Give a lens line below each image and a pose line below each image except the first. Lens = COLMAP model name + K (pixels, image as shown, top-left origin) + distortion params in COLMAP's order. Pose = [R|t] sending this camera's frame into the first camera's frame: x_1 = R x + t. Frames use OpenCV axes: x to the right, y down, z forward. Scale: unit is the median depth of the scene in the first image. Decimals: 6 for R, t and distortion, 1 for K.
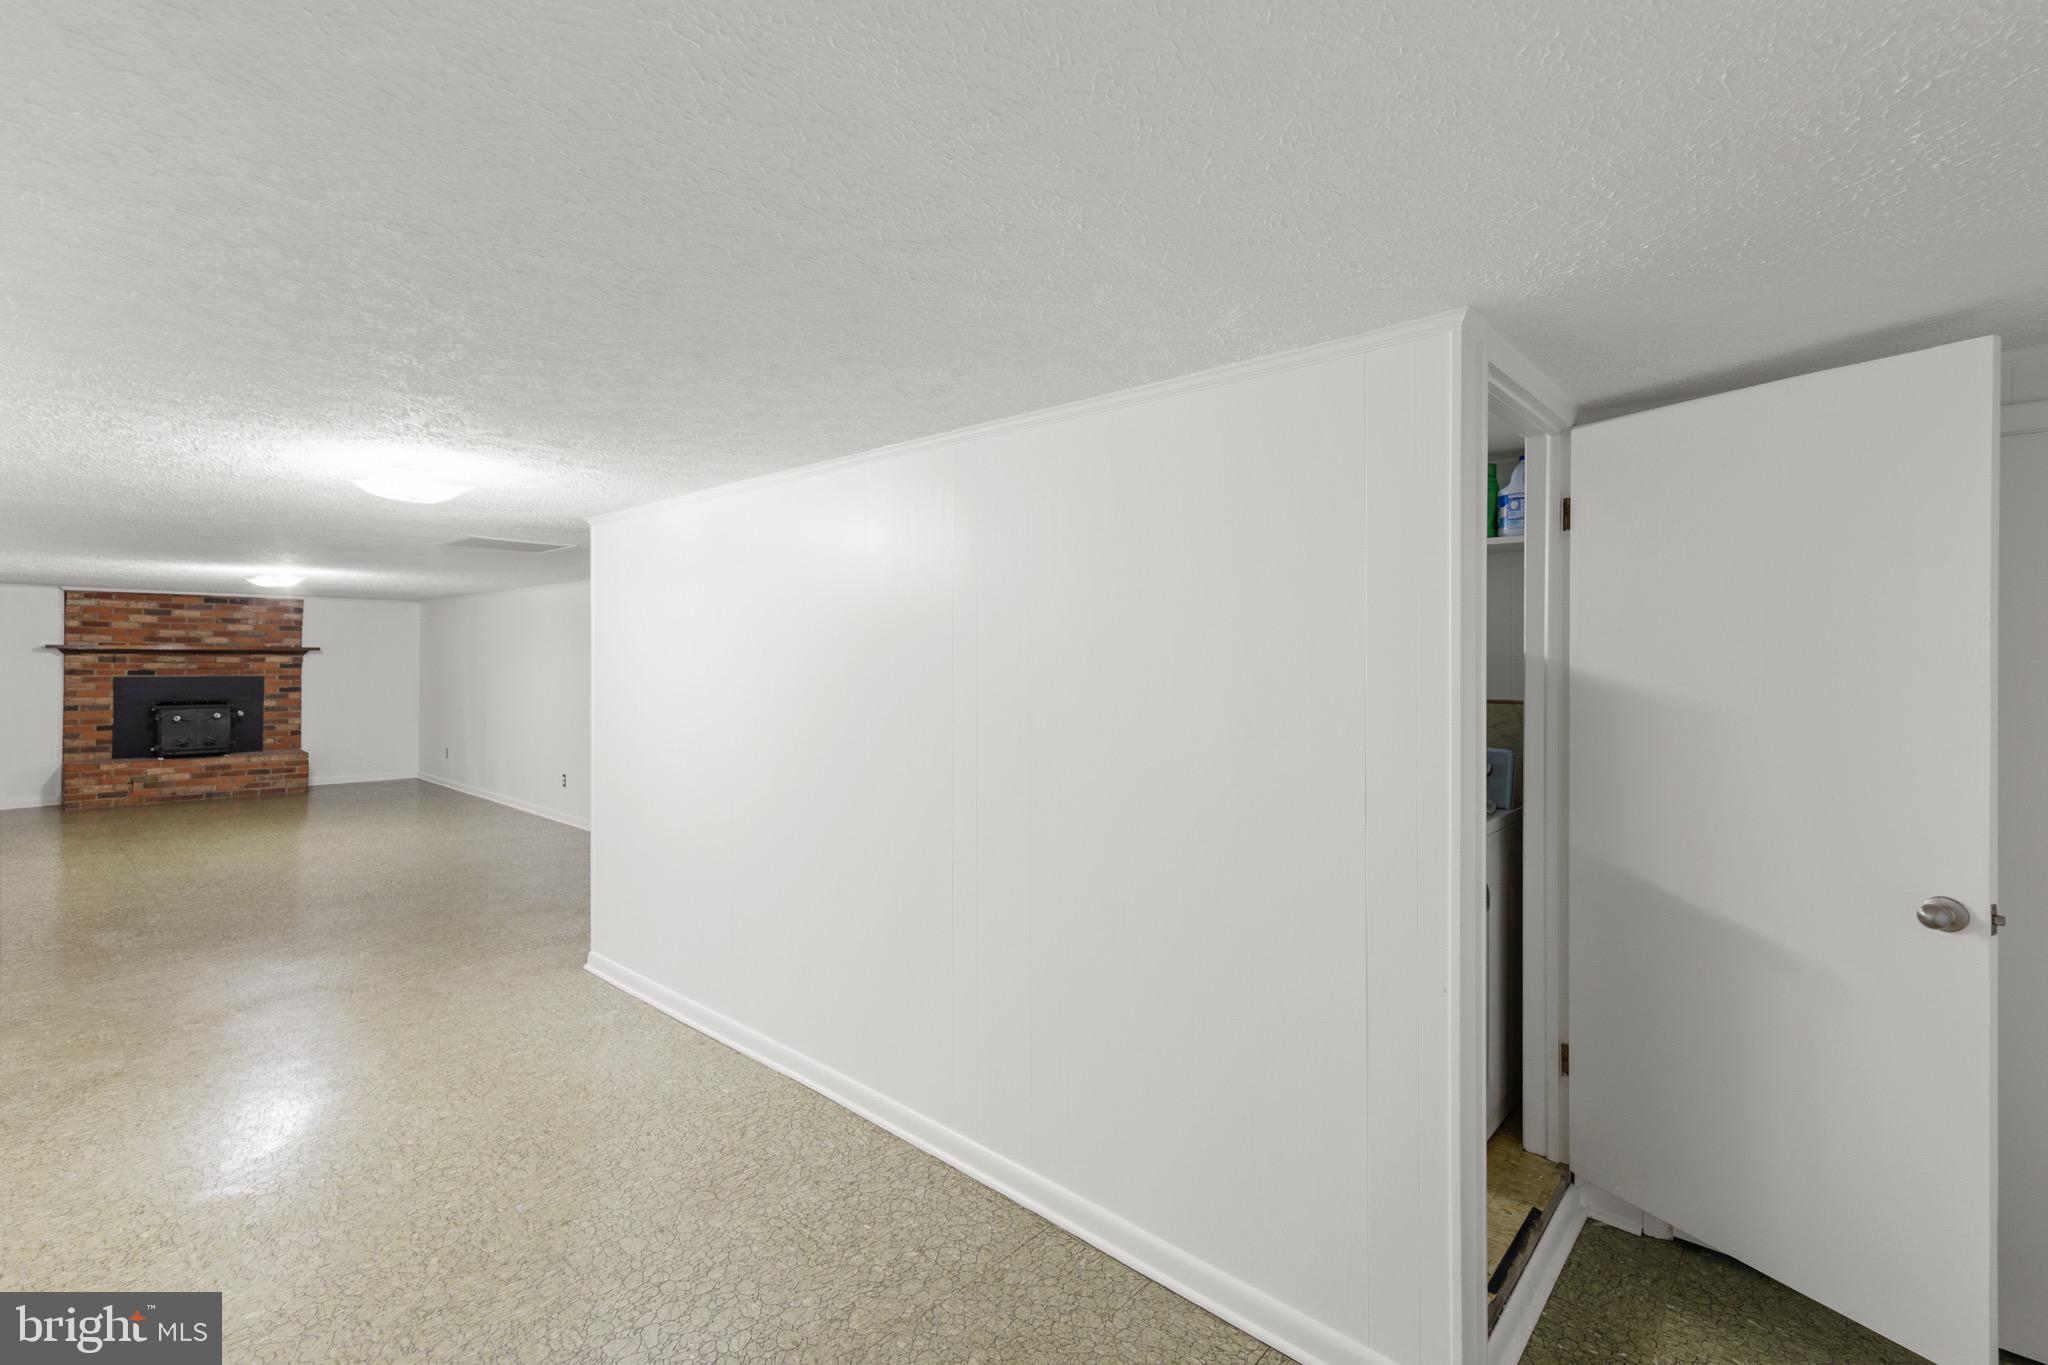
lens RADIAL K [[883.0, 0, 1018.2], [0, 883.0, 662.2], [0, 0, 1]] dist [0.008201, -0.000025]
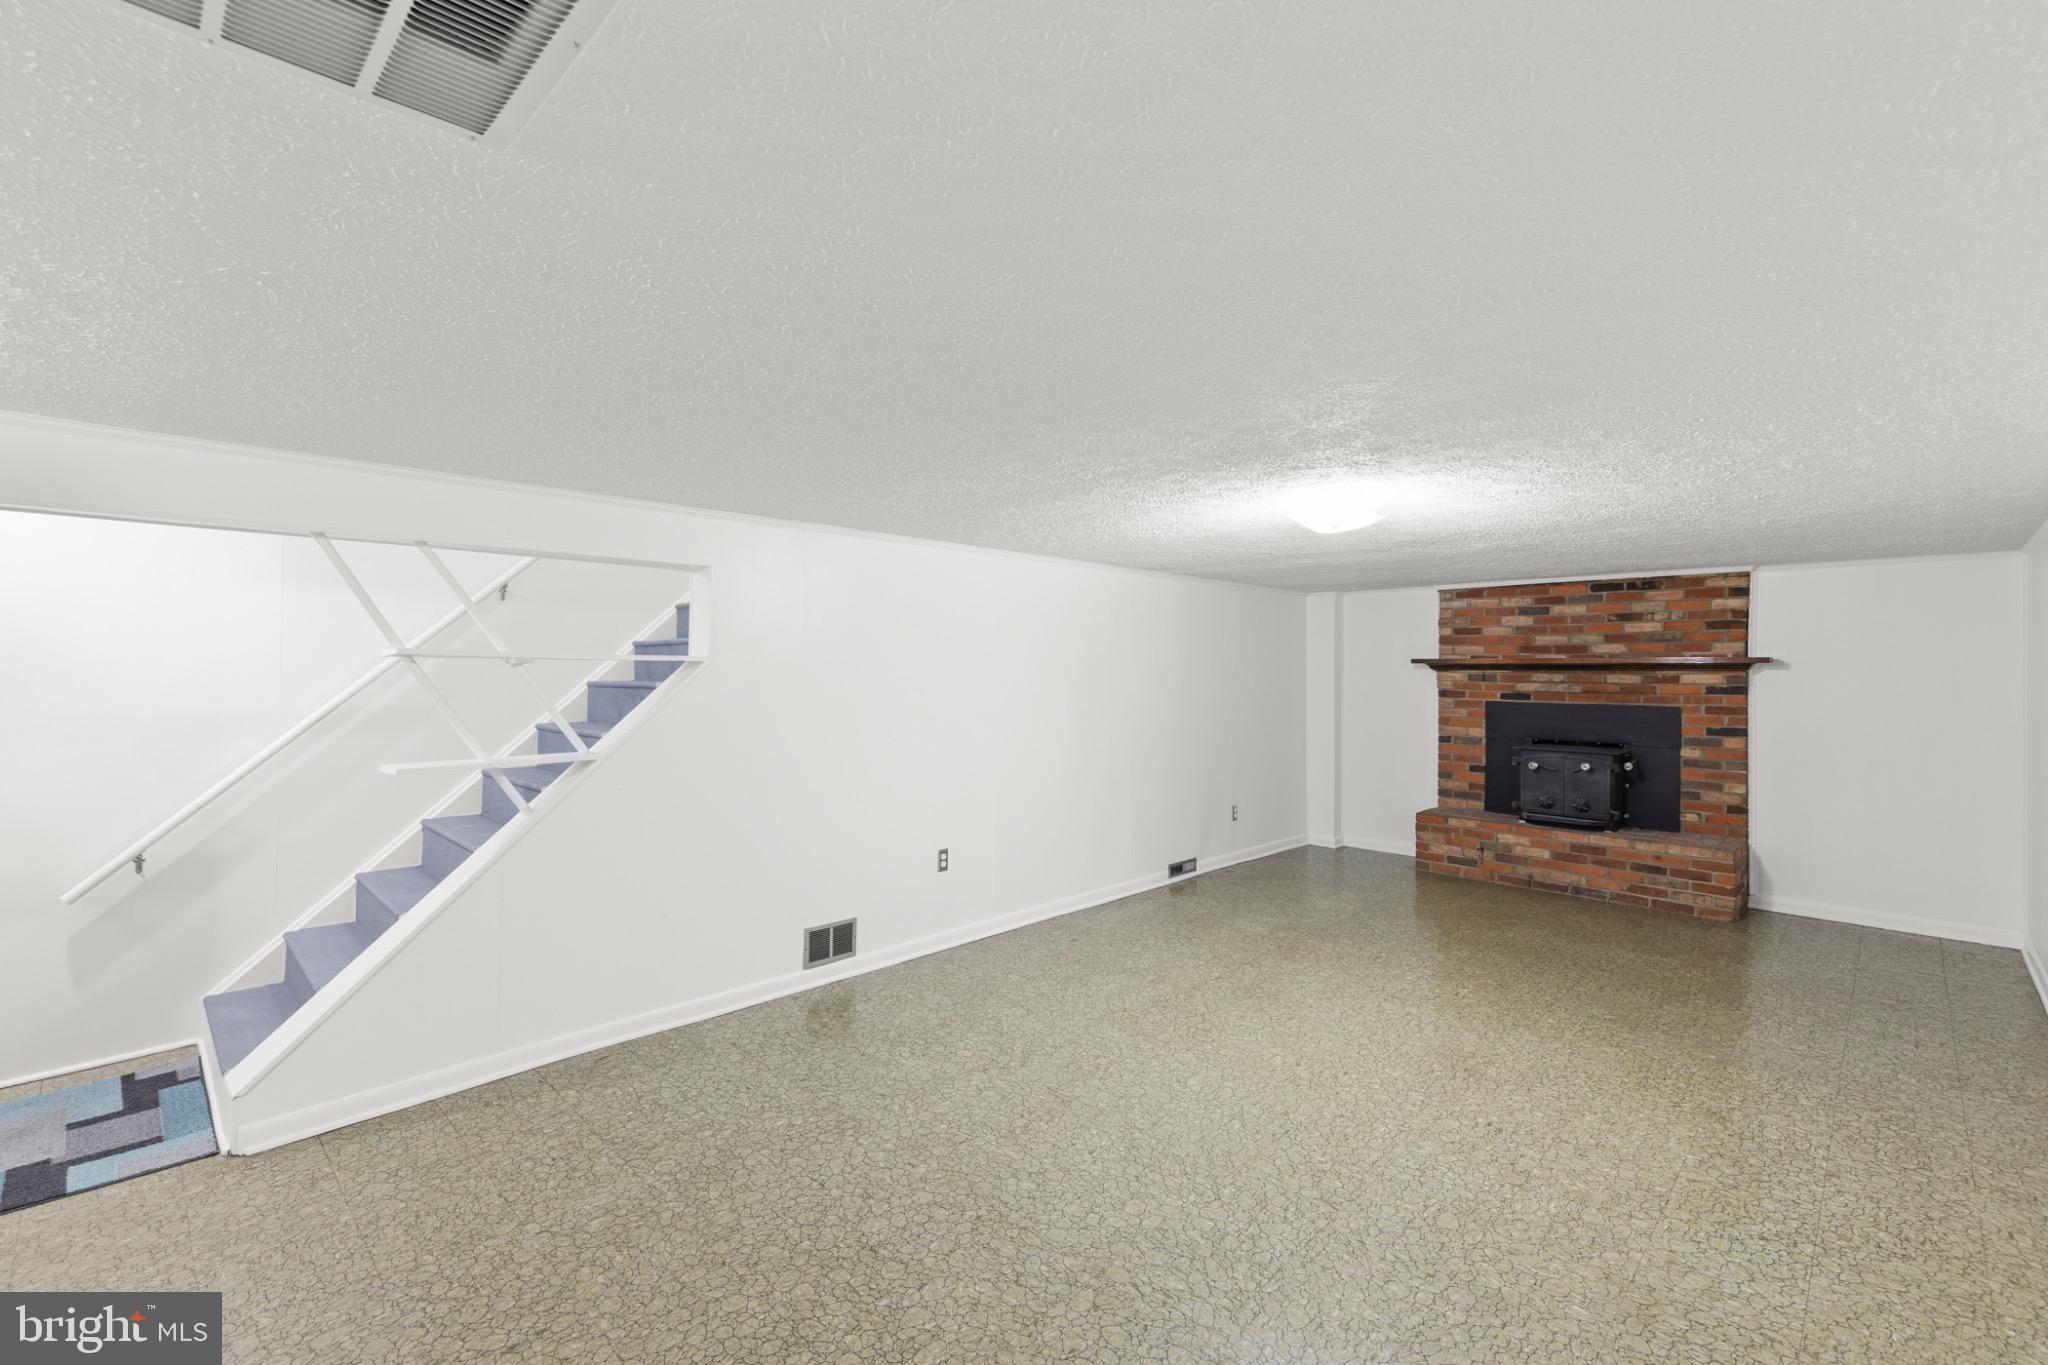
lens RADIAL K [[883.0, 0, 1018.7], [0, 883.0, 662.7], [0, 0, 1]] dist [0.008201, -0.000025]
pose [[-0.062572, -0.010427, -0.997986, -0.240865], [-0.007092, 0.999925, -0.010003, -0.005143], [0.998015, 0.006452, -0.062641, 0.627479]]
